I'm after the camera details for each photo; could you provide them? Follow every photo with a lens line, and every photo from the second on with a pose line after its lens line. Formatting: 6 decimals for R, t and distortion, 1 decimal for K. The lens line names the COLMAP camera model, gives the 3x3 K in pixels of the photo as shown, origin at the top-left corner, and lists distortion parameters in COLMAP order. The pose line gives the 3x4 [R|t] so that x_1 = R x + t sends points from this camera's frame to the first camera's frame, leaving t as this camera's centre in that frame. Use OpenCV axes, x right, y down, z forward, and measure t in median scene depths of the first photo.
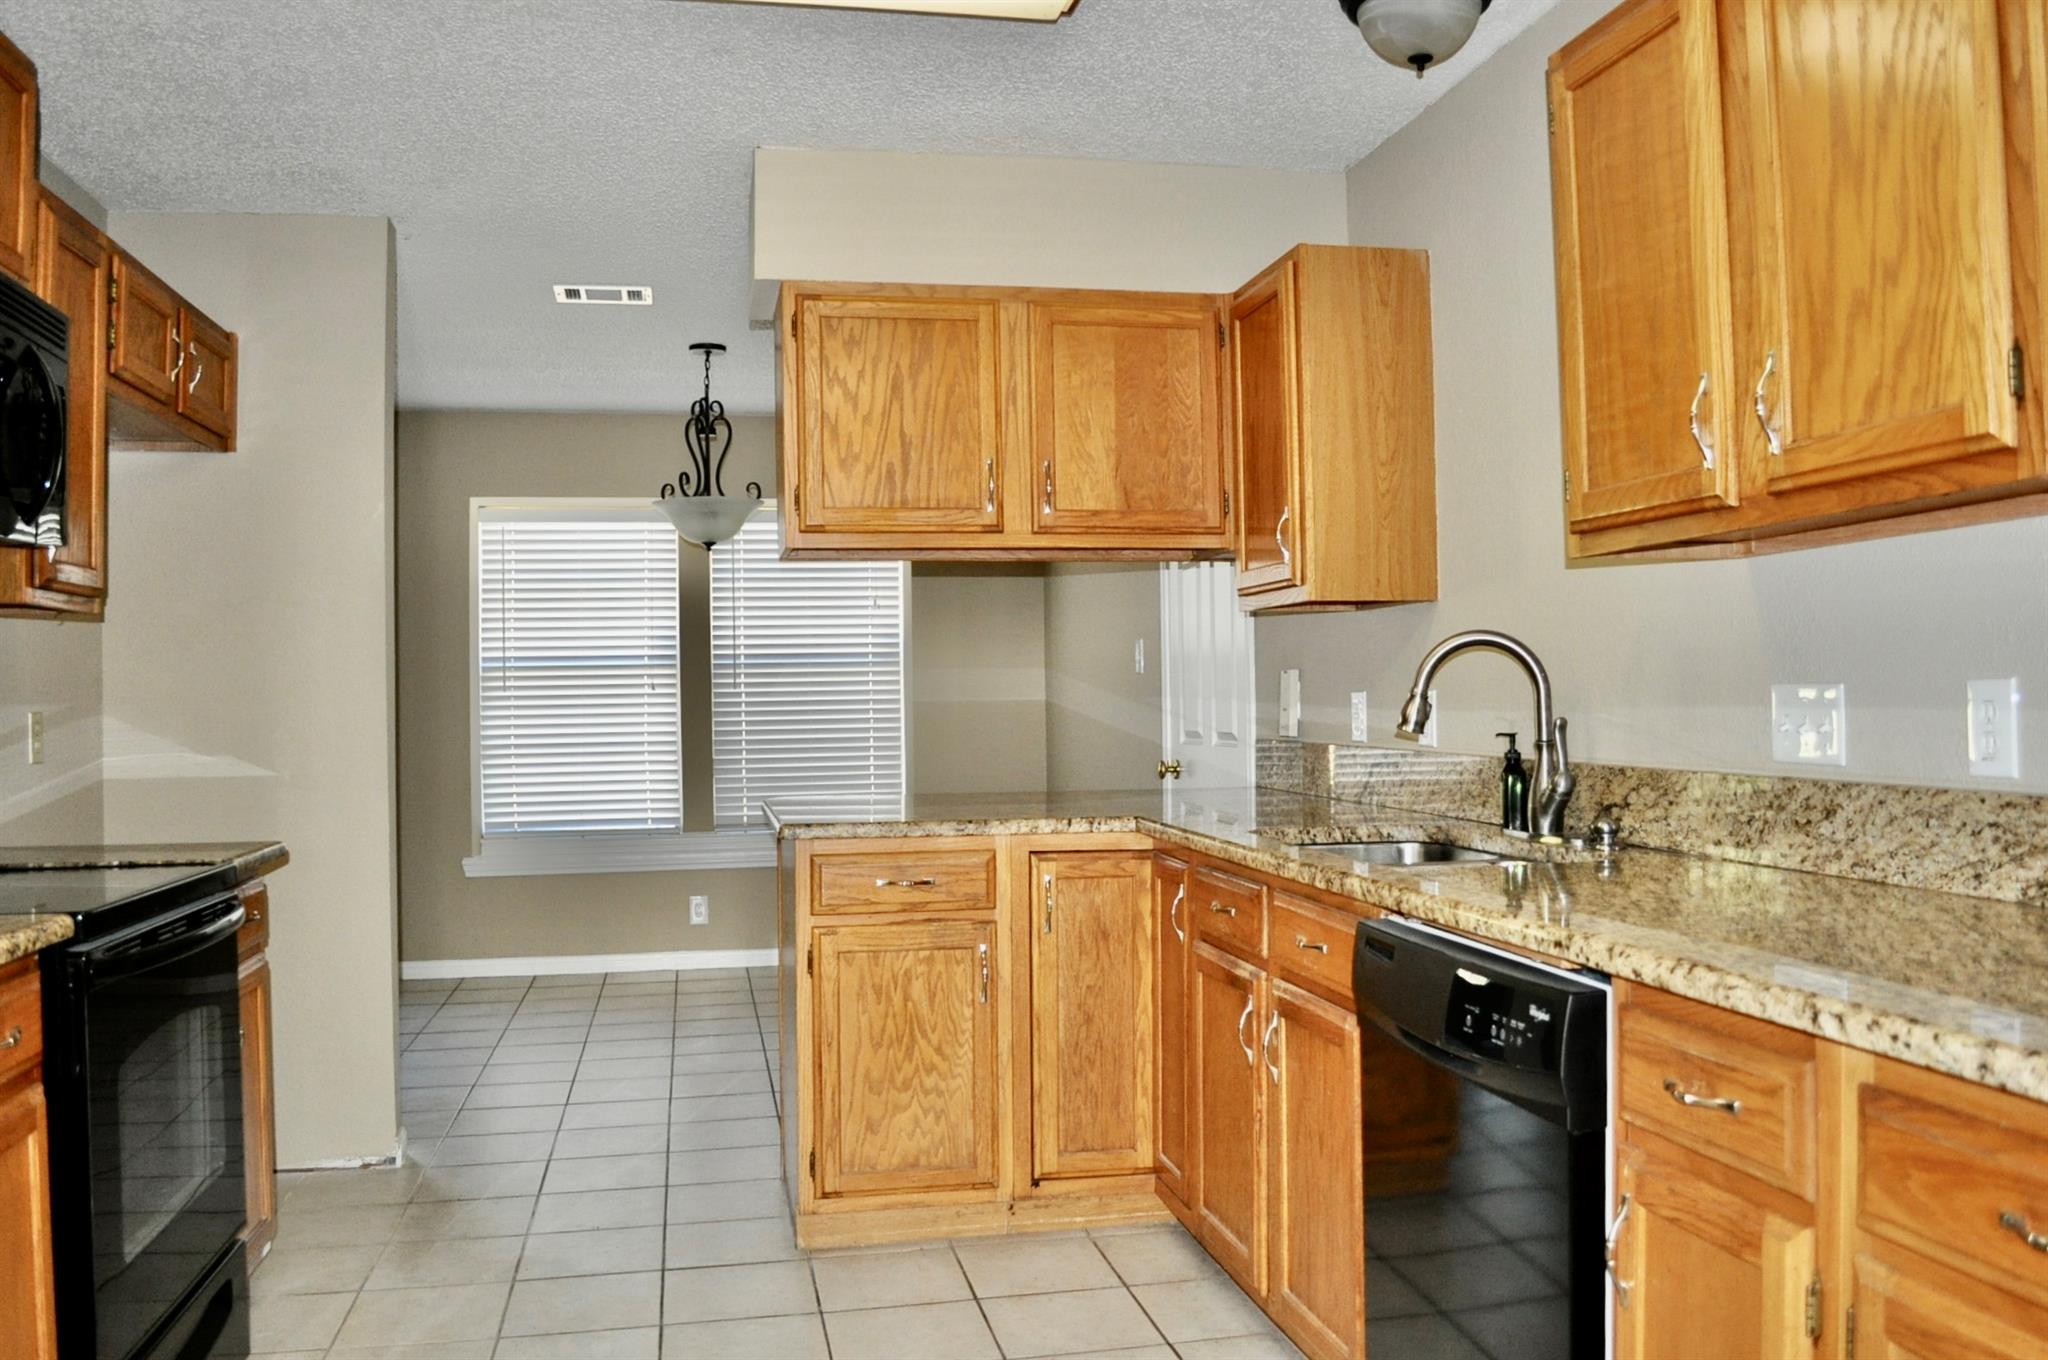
lens RADIAL K [[1602.3, 0, 1022.3], [0, 1602.3, 692.6], [0, 0, 1]] dist [-0.003529, -0.000305]
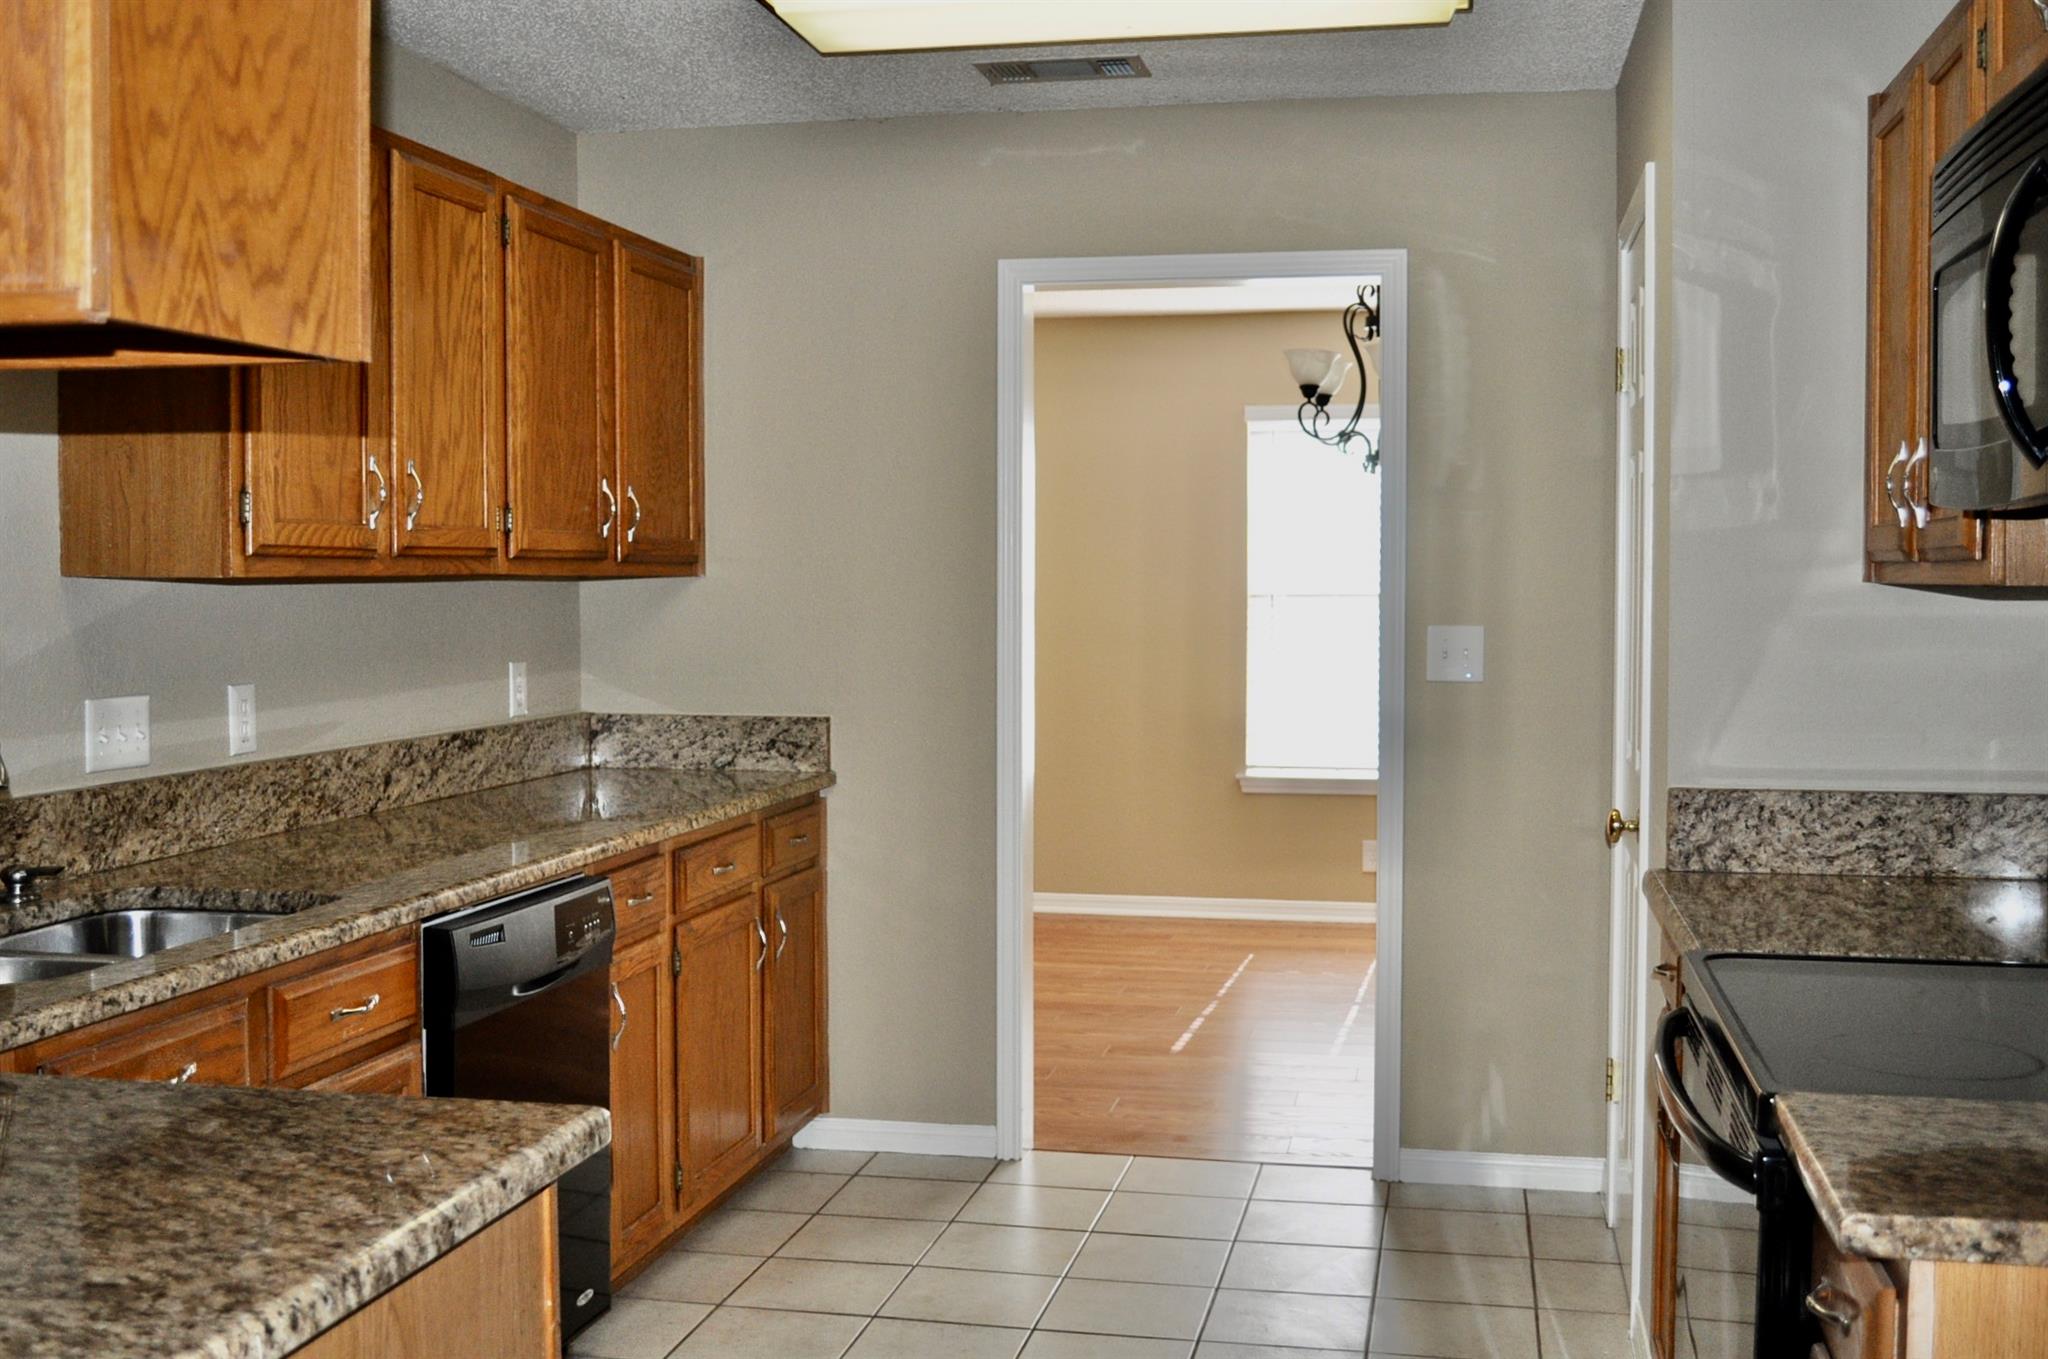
lens RADIAL K [[2140.2, 0, 1024.6], [0, 2140.2, 676.1], [0, 0, 1]] dist [0.001286, 0.000000]
pose [[-0.918020, -0.009416, 0.396422, -0.696945], [0.007033, 0.999174, 0.040020, -0.077344], [-0.396472, 0.039527, -0.917196, 2.193250]]
